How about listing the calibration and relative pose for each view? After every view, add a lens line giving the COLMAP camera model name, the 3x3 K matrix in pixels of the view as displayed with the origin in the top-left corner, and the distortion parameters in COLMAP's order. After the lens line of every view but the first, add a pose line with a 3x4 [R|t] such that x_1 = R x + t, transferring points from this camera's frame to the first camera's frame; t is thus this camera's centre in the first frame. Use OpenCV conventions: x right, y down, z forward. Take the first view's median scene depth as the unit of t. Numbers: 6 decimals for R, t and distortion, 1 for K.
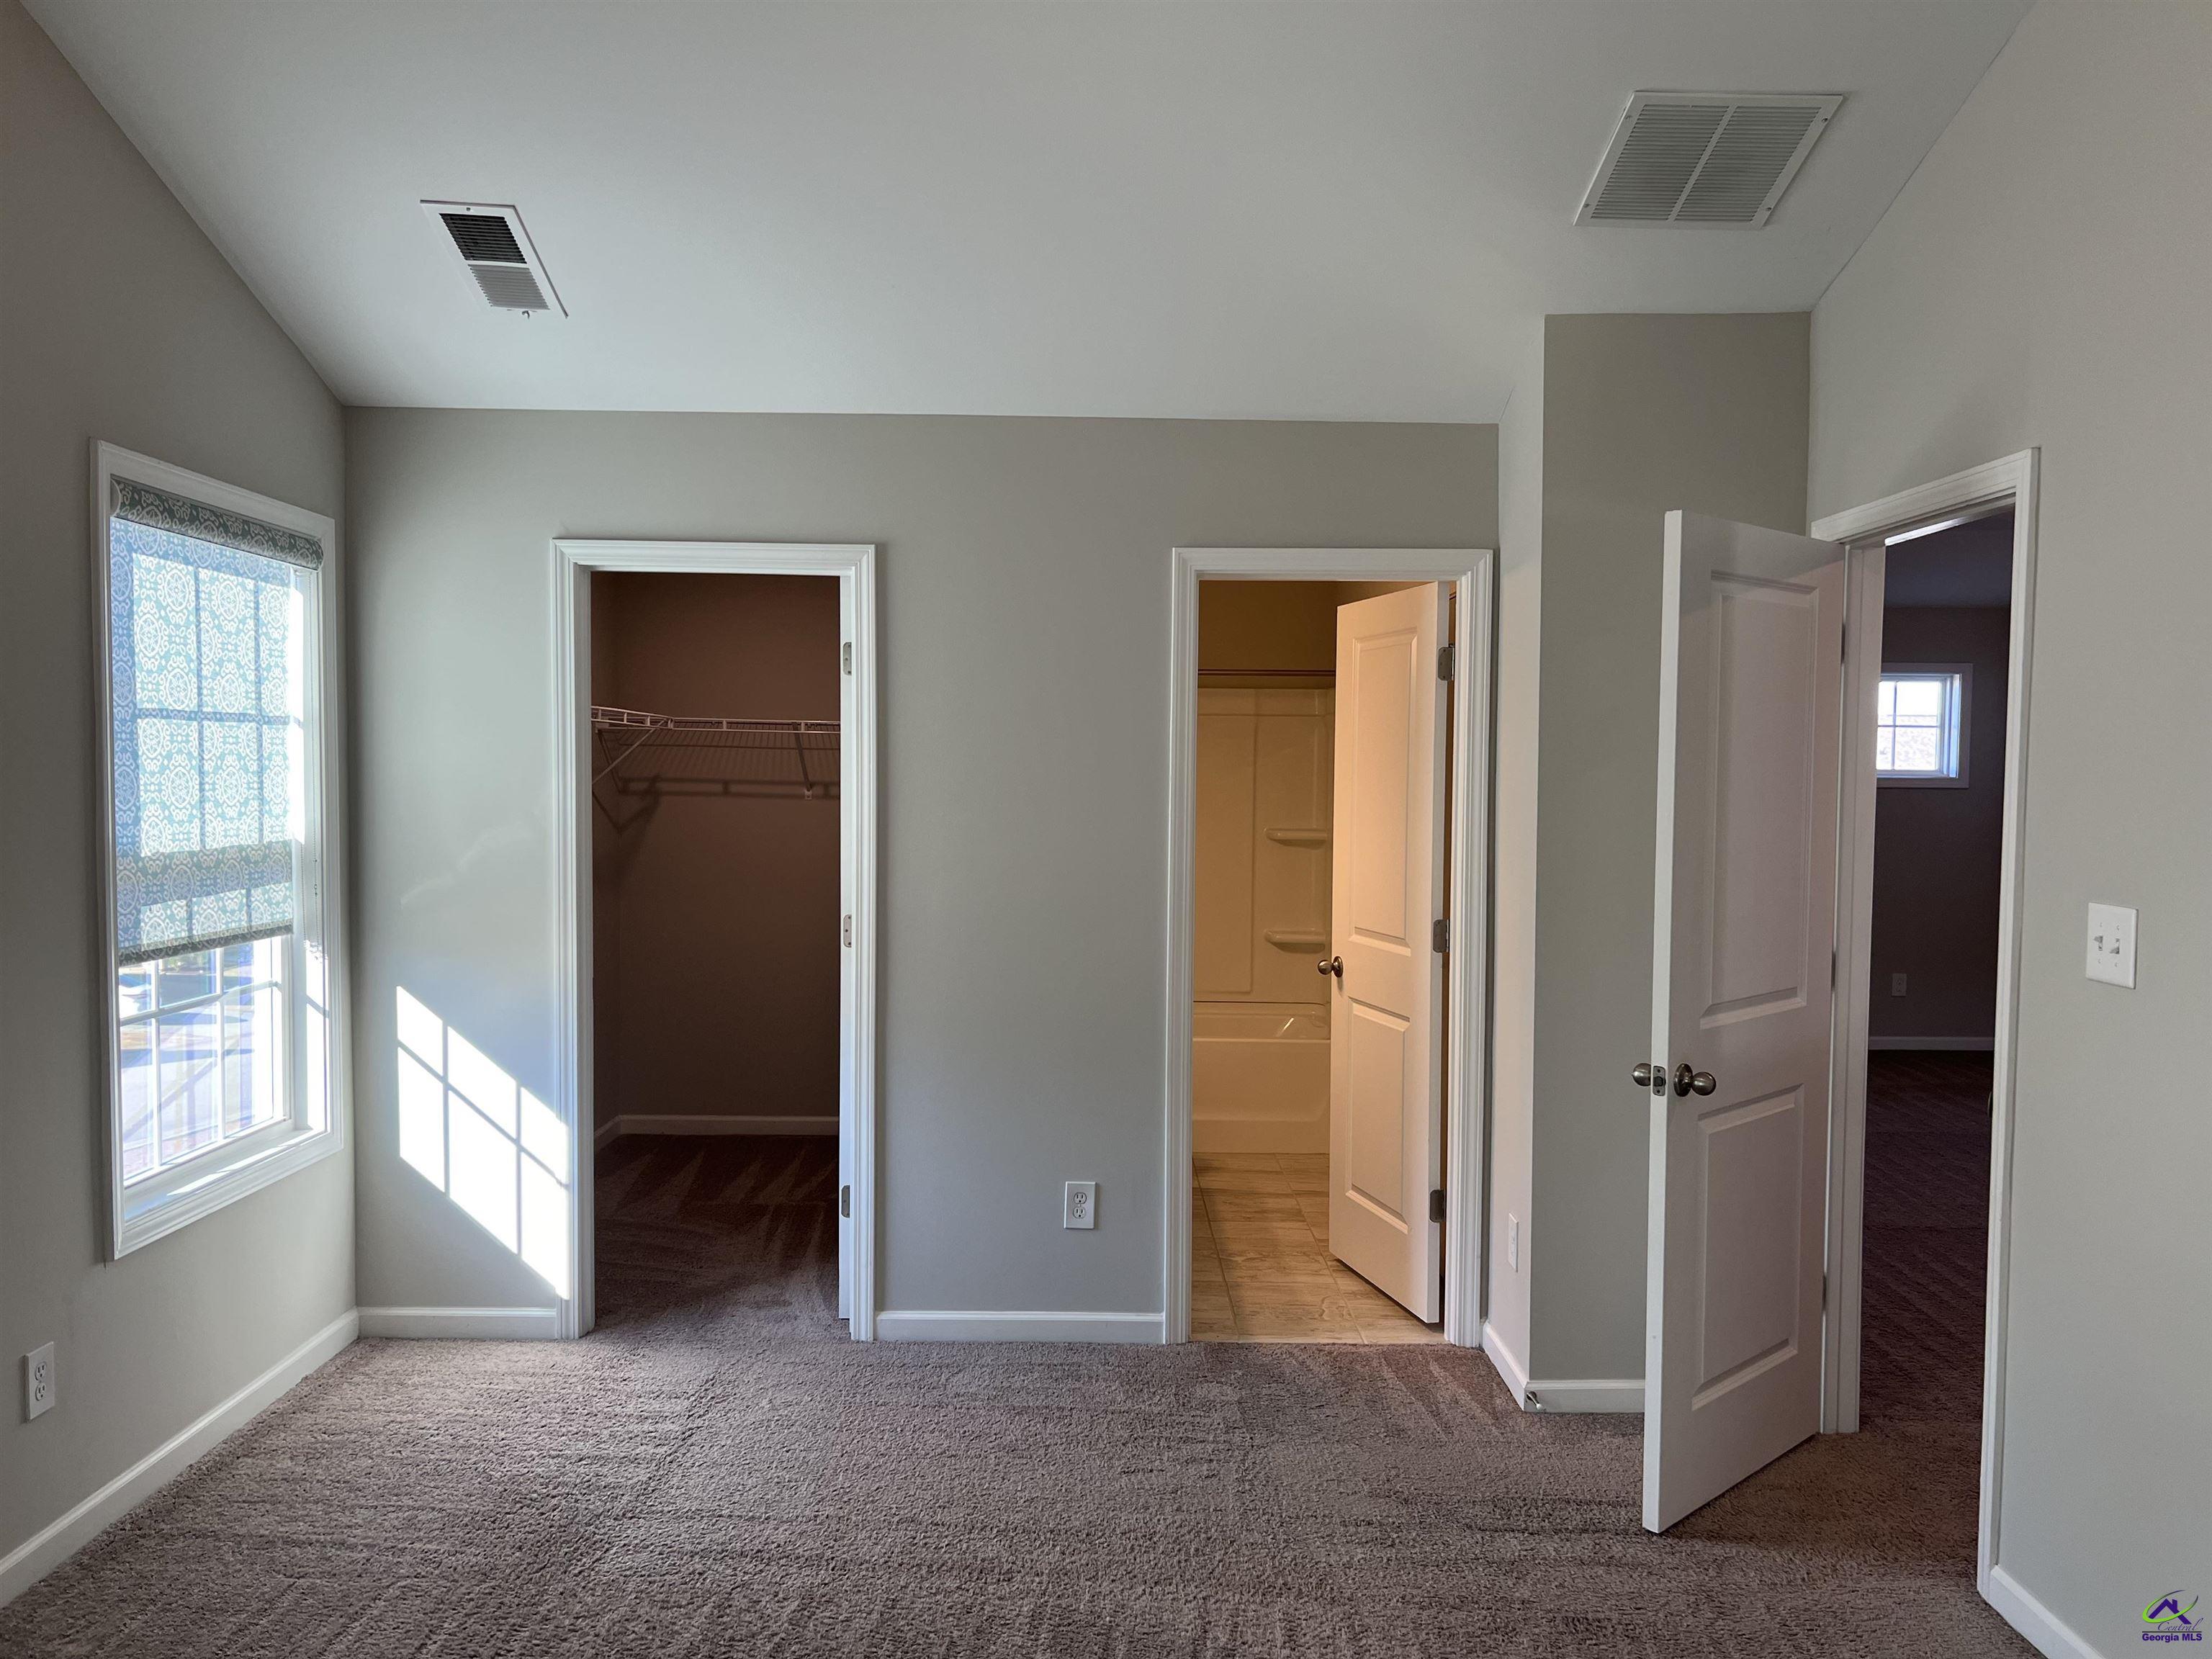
lens RADIAL K [[1678.9, 0, 1097.4], [0, 1678.9, 844.0], [0, 0, 1]] dist [0.050429, -0.040933]
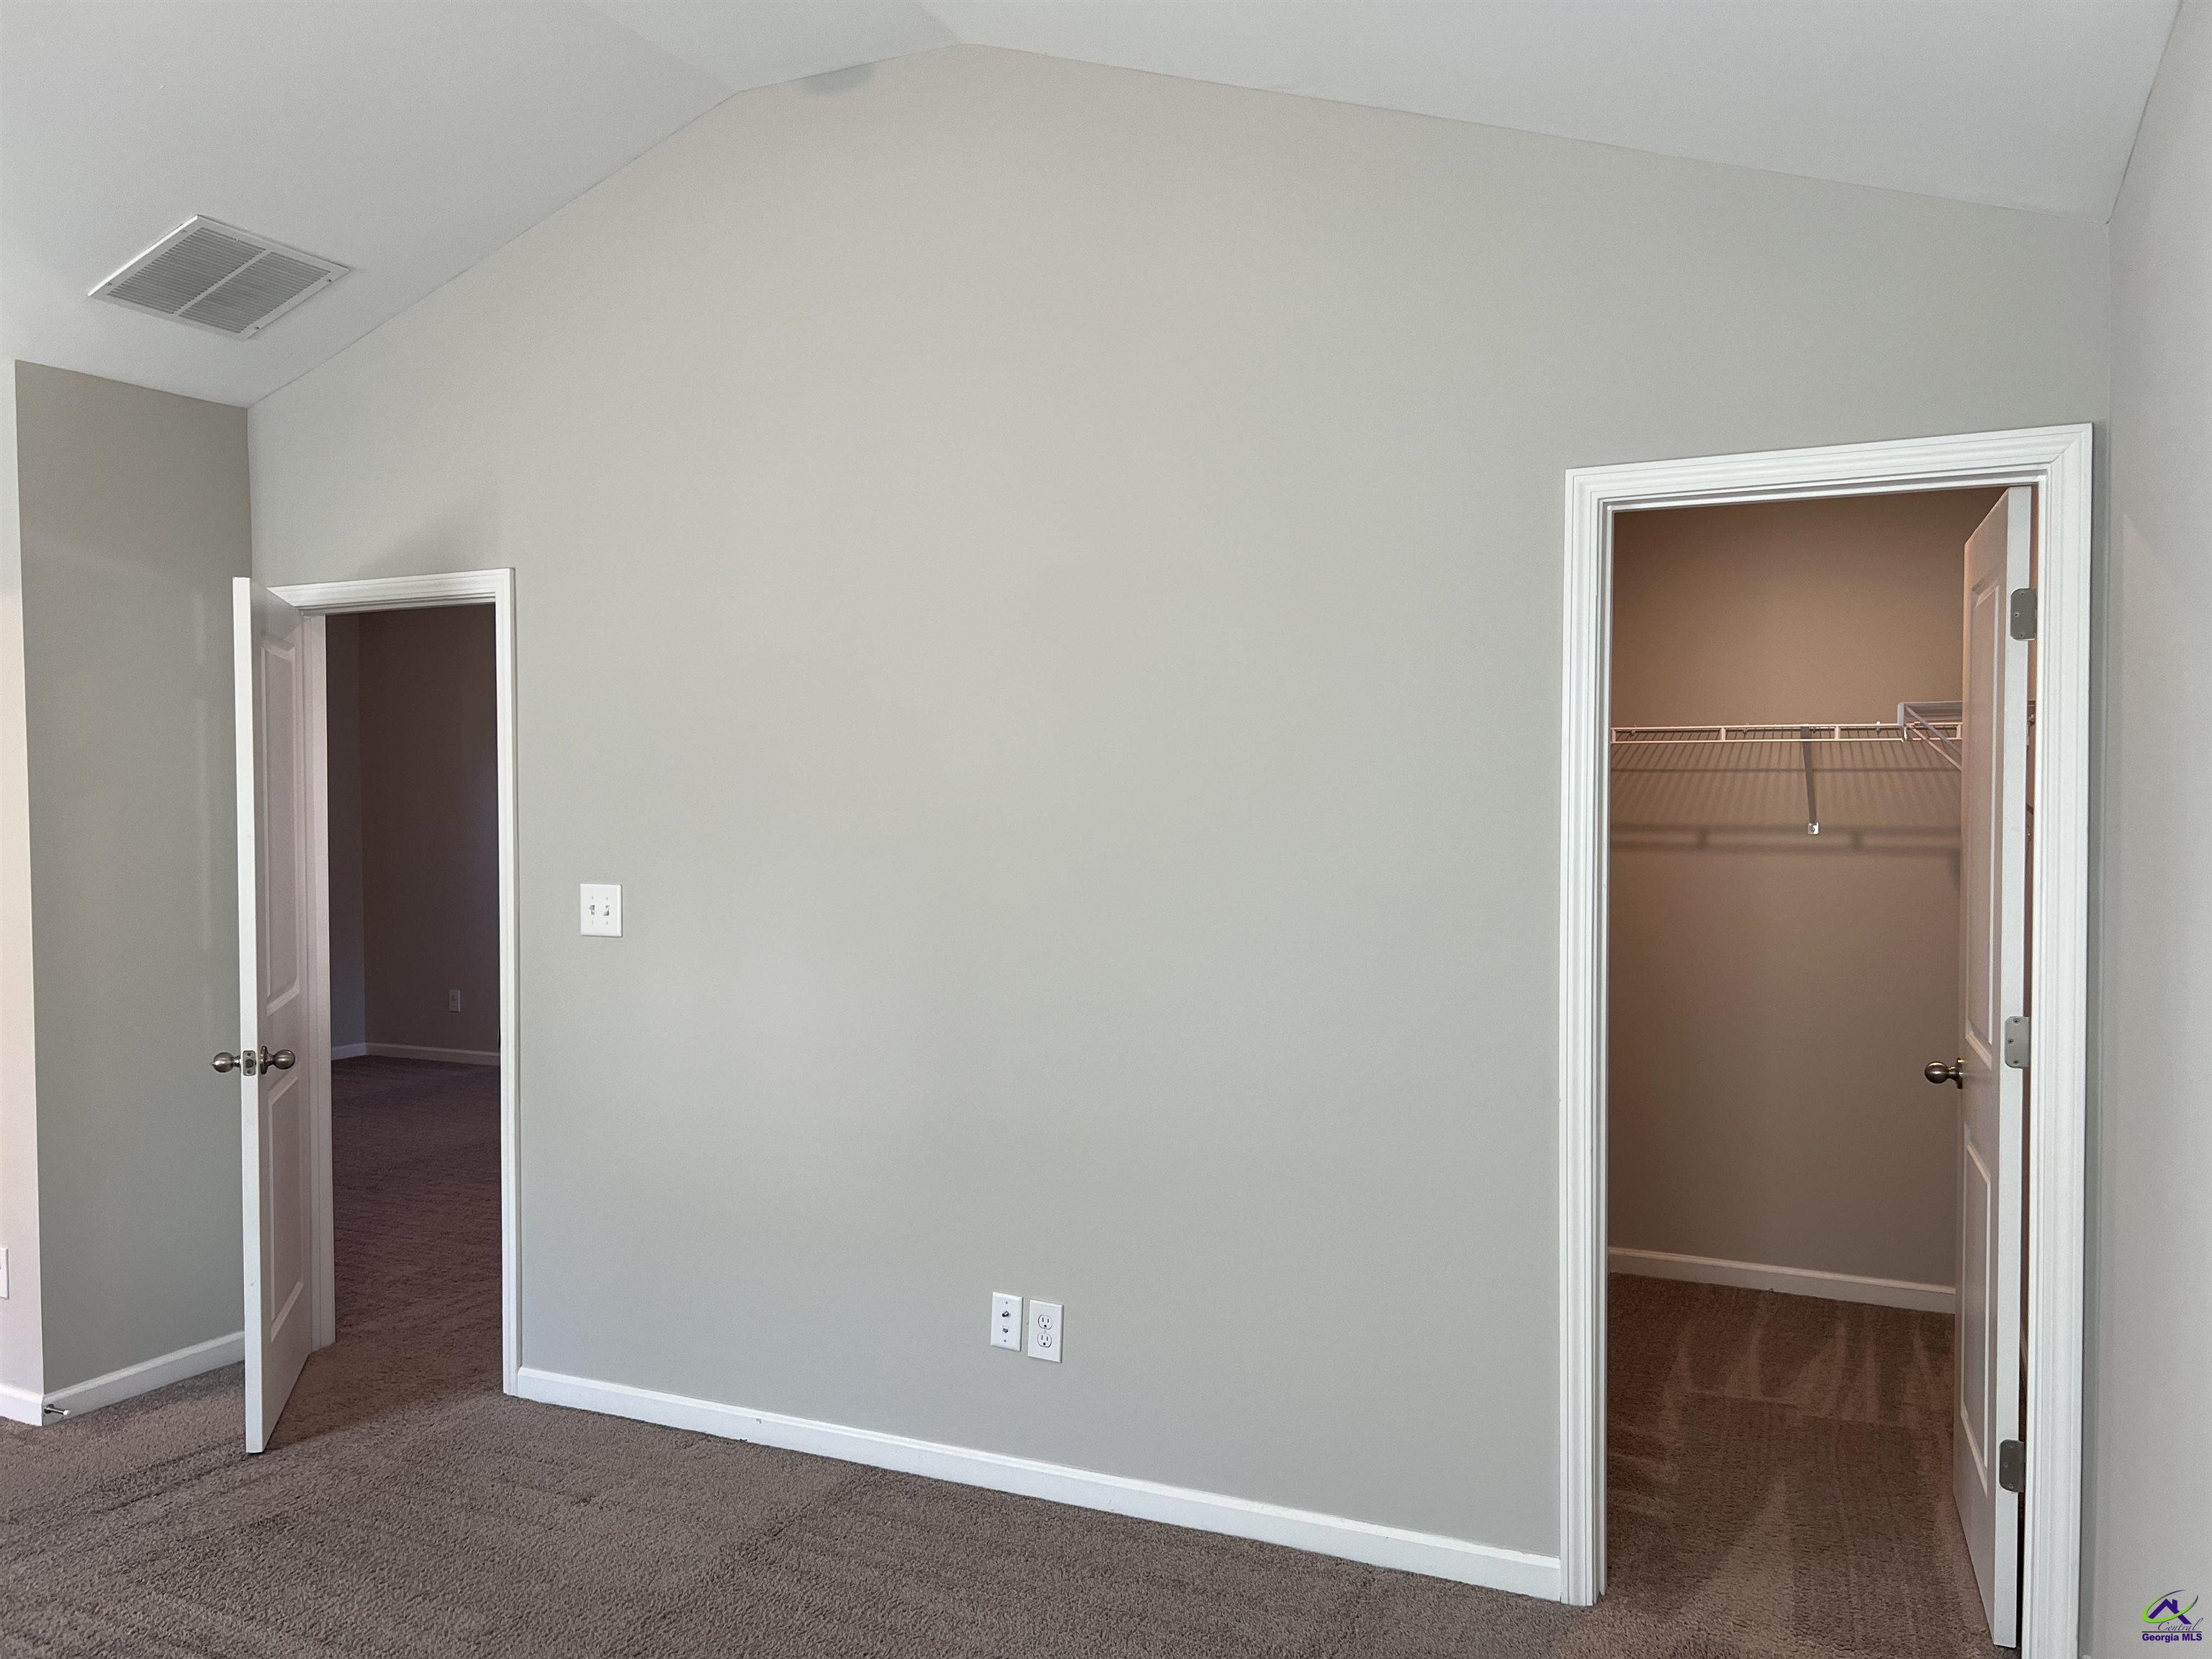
lens RADIAL K [[1678.9, 0, 1099.2], [0, 1678.9, 823.4], [0, 0, 1]] dist [0.050429, -0.040933]
pose [[0.448282, -0.019420, 0.893681, -0.397106], [0.048199, 0.998835, -0.002472, 0.005532], [-0.892592, 0.044183, 0.448696, -0.049393]]
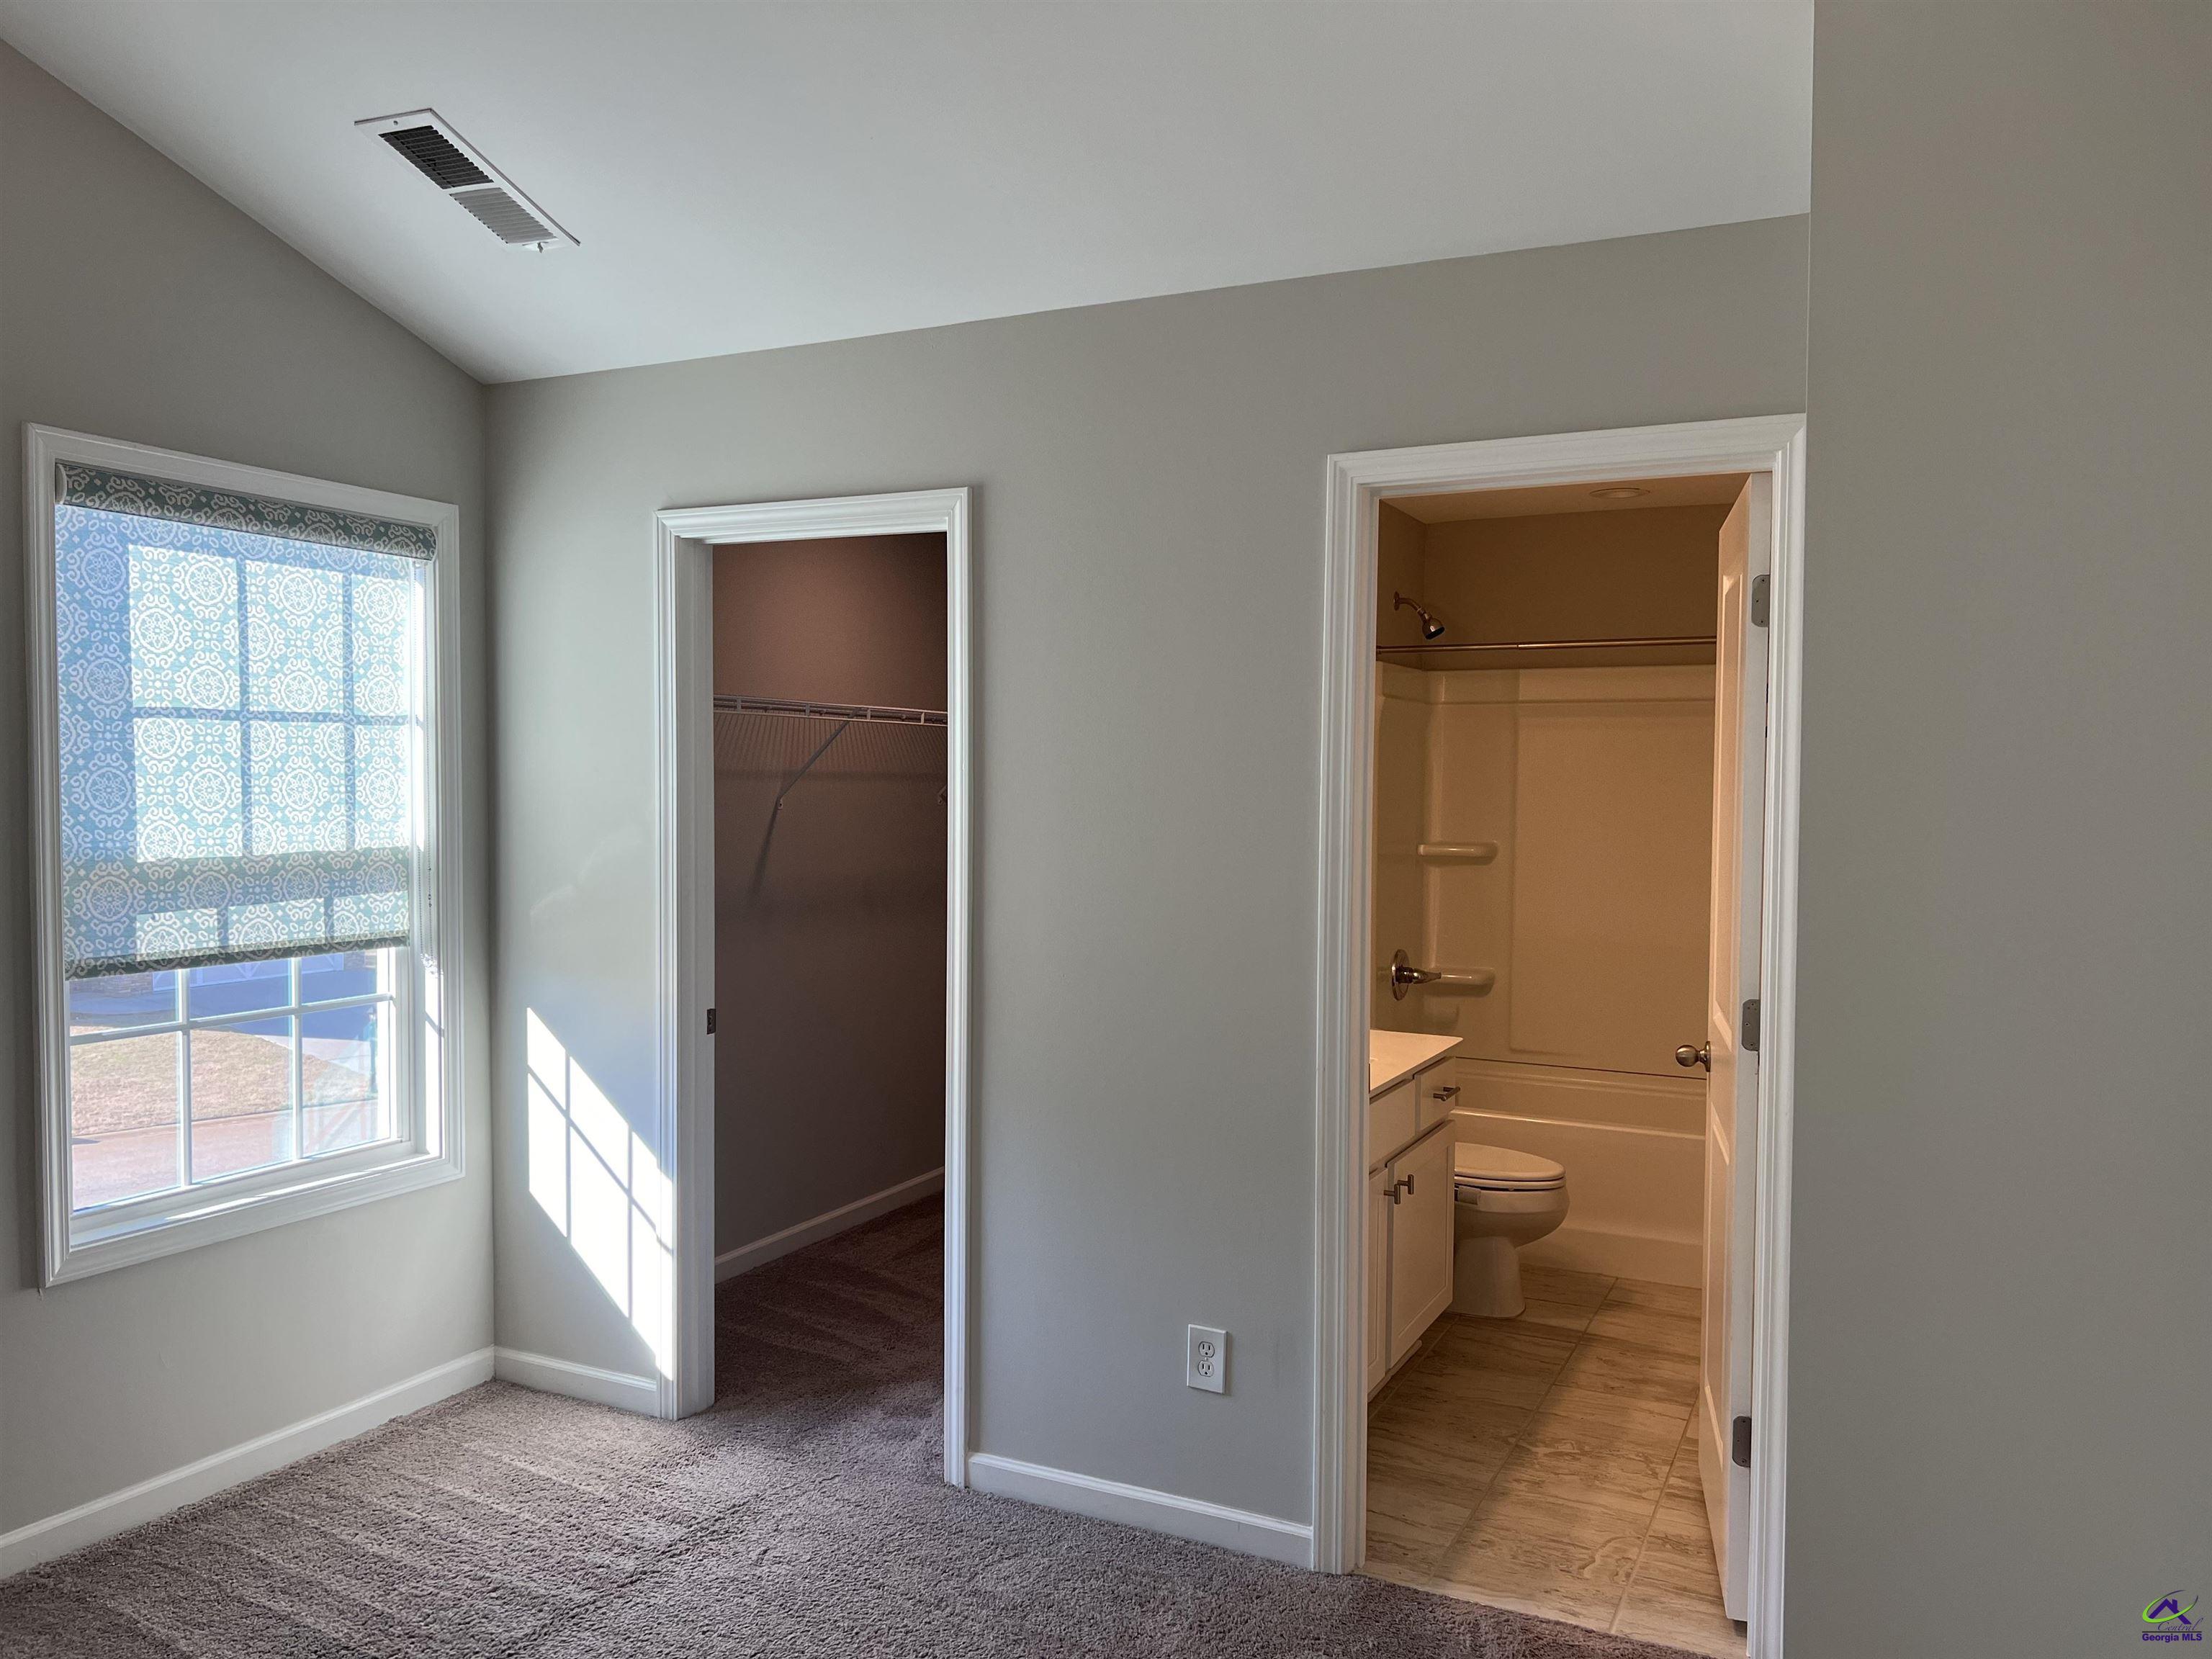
lens RADIAL K [[1678.9, 0, 1084.2], [0, 1678.9, 850.9], [0, 0, 1]] dist [0.050429, -0.040933]
pose [[0.891037, 0.017470, -0.453594, 0.289798], [-0.018815, 0.999822, 0.001548, -0.008848], [0.453541, 0.007155, 0.891207, 0.329796]]
